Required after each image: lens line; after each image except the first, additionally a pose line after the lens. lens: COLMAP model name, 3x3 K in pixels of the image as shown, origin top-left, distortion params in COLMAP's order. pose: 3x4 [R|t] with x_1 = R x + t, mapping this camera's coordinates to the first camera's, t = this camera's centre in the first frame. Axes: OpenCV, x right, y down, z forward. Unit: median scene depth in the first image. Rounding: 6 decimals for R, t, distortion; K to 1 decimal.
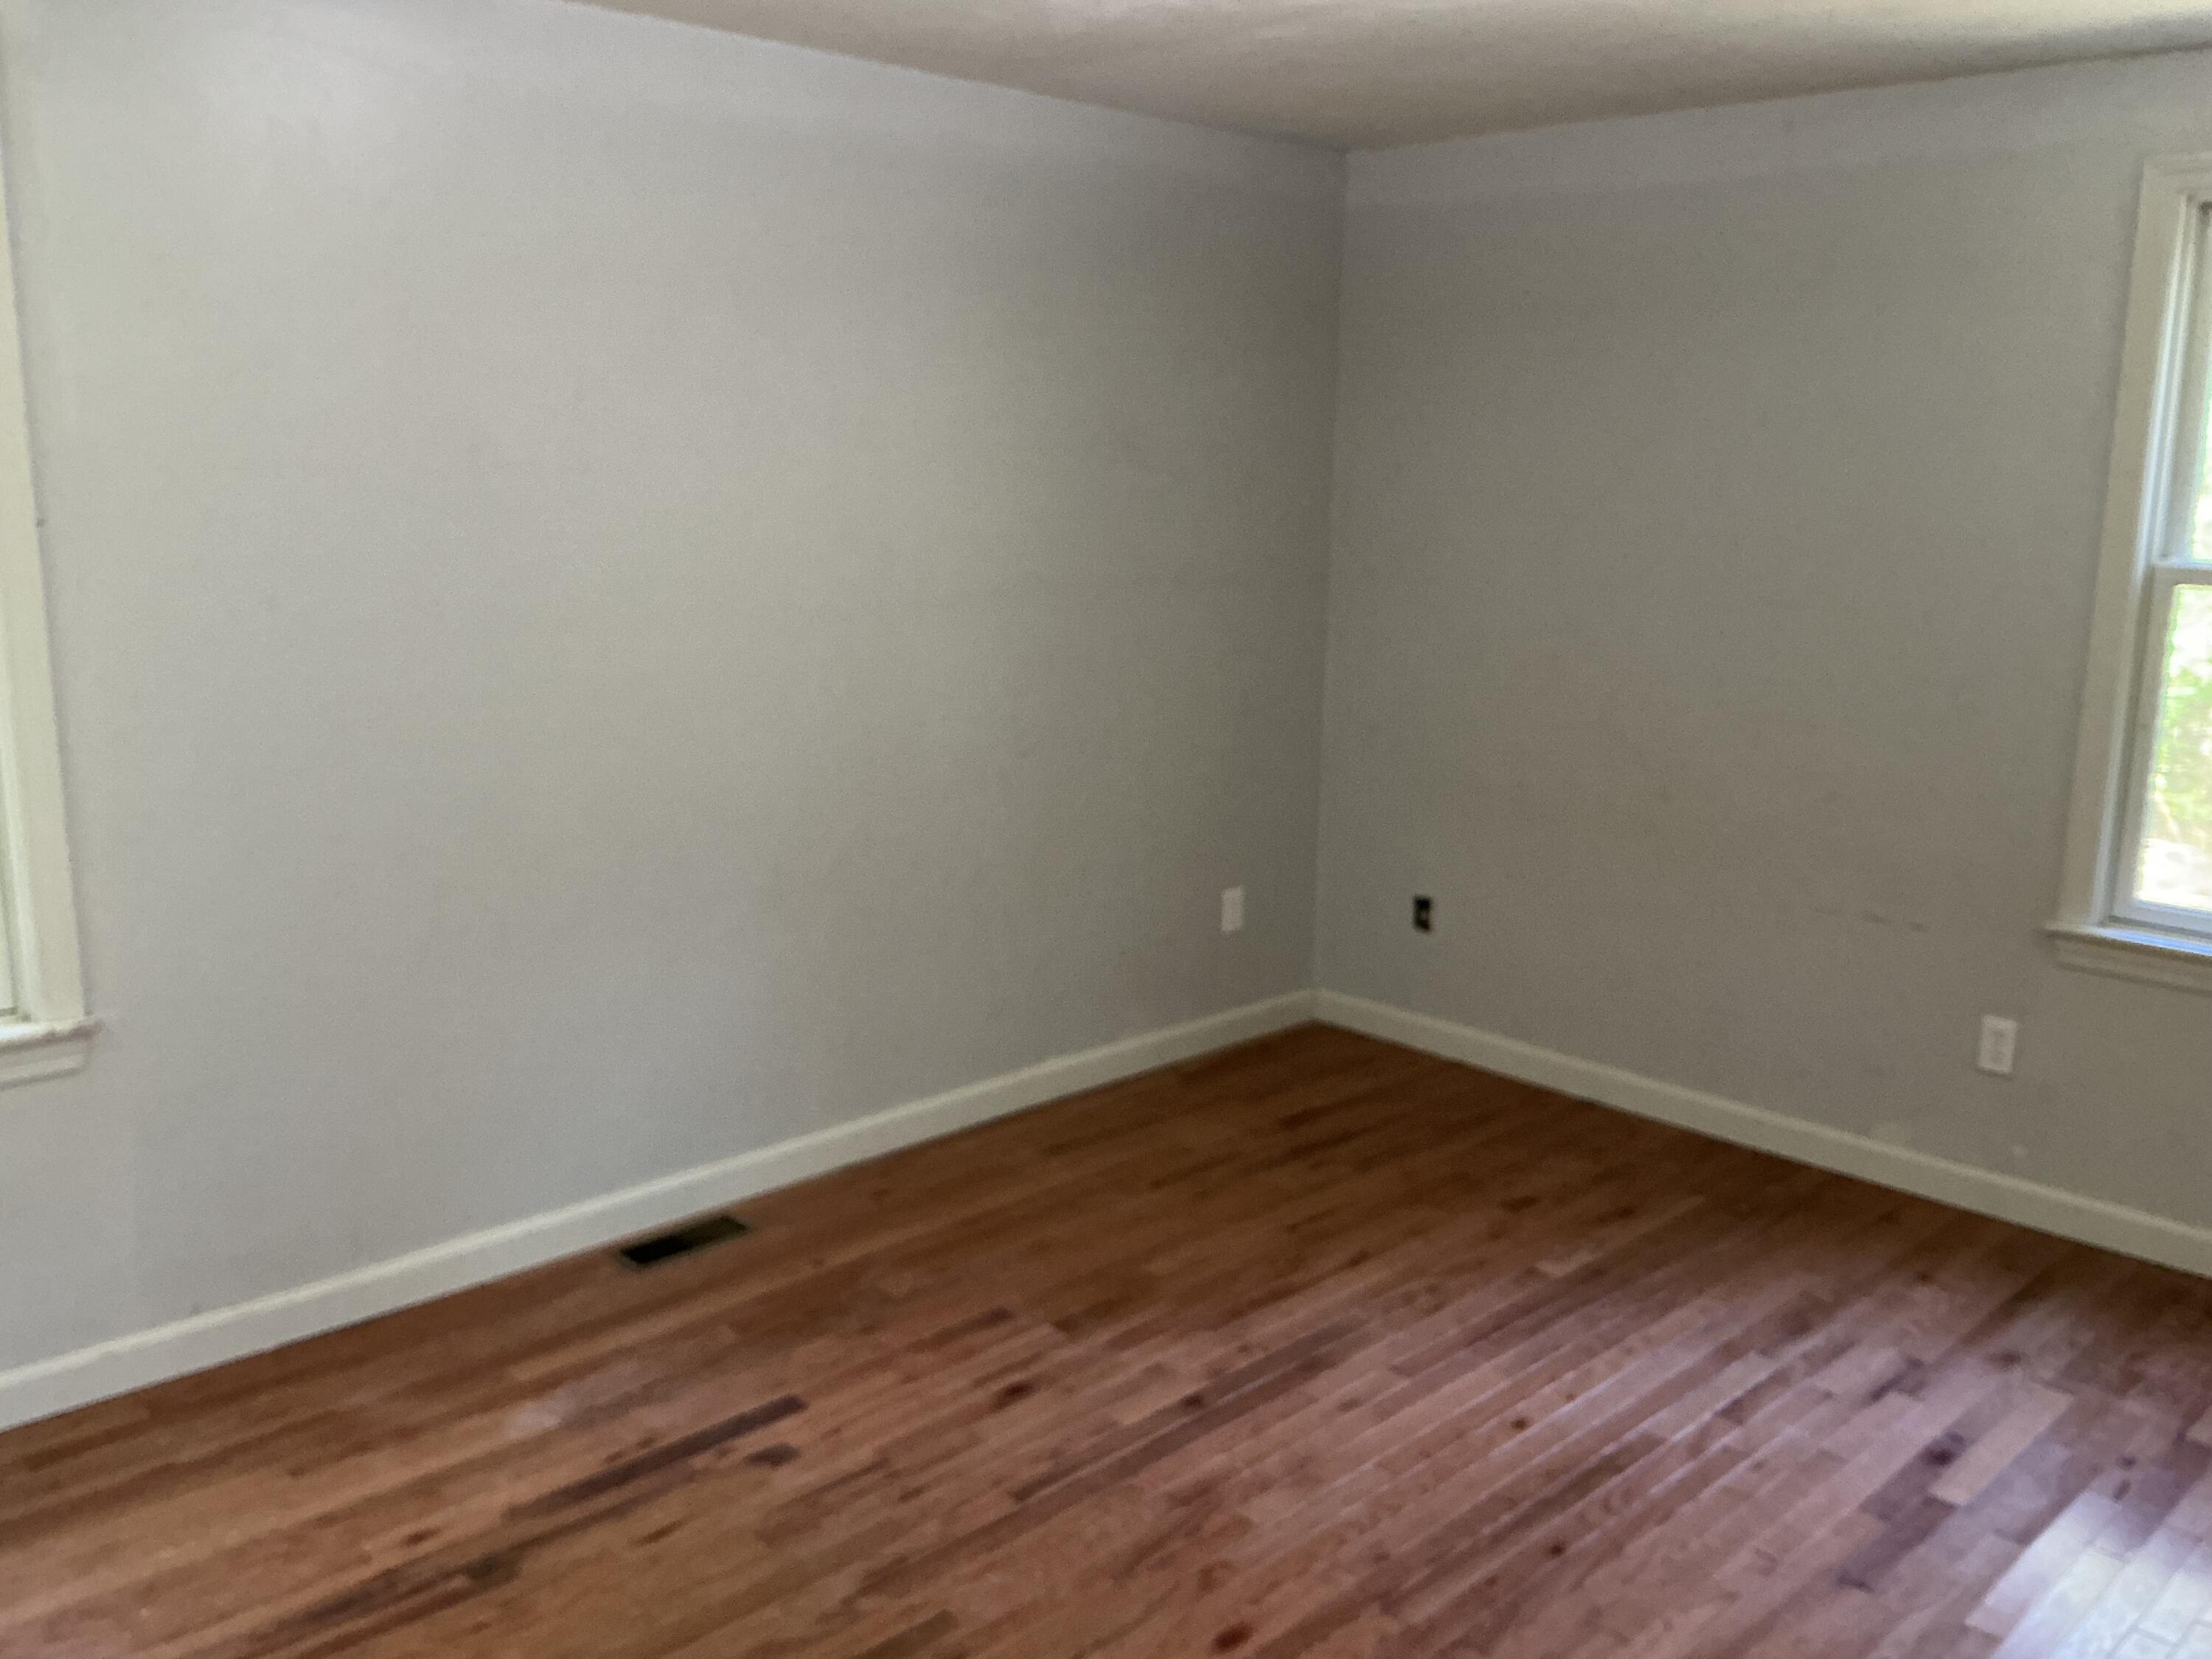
lens RADIAL K [[1847.2, 0, 1089.5], [0, 1847.2, 830.4], [0, 0, 1]] dist [0.034992, -0.065938]
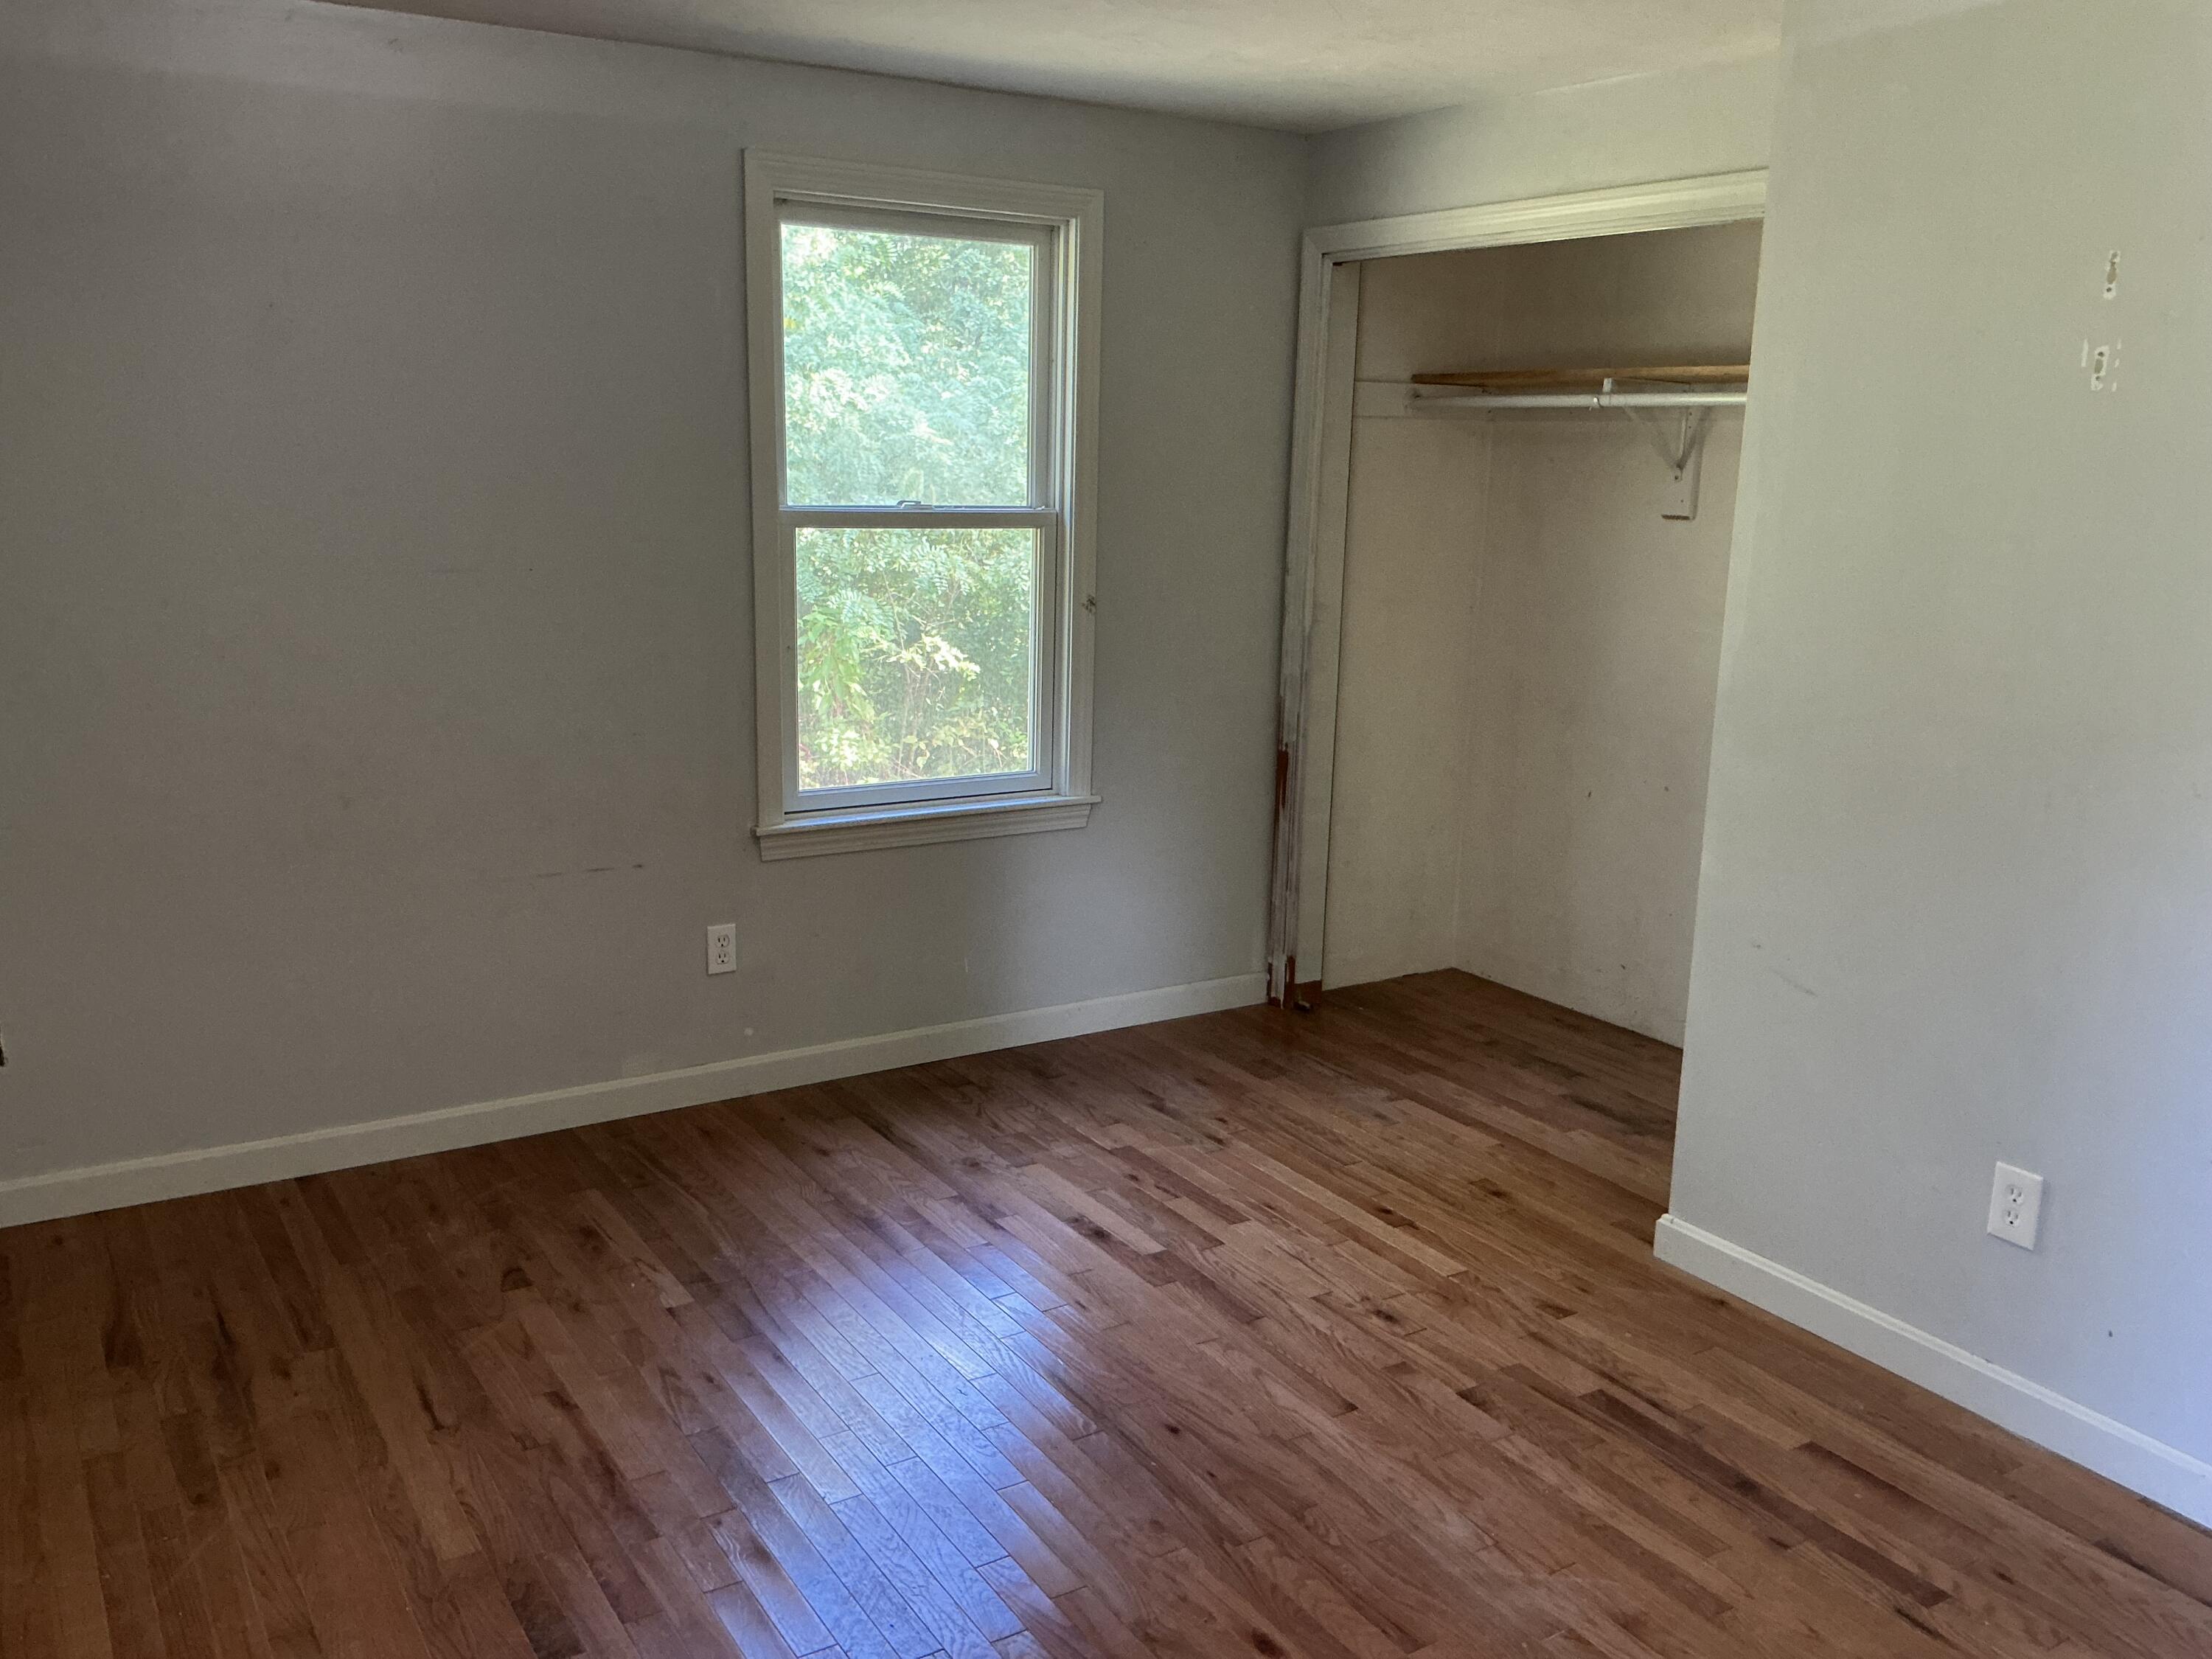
lens RADIAL K [[1847.2, 0, 1088.4], [0, 1847.2, 826.3], [0, 0, 1]] dist [0.034992, -0.065938]
pose [[0.211204, -0.217875, 0.952850, -0.528001], [0.177631, 0.967163, 0.181775, -0.122925], [-0.961166, 0.130864, 0.242971, 0.527446]]
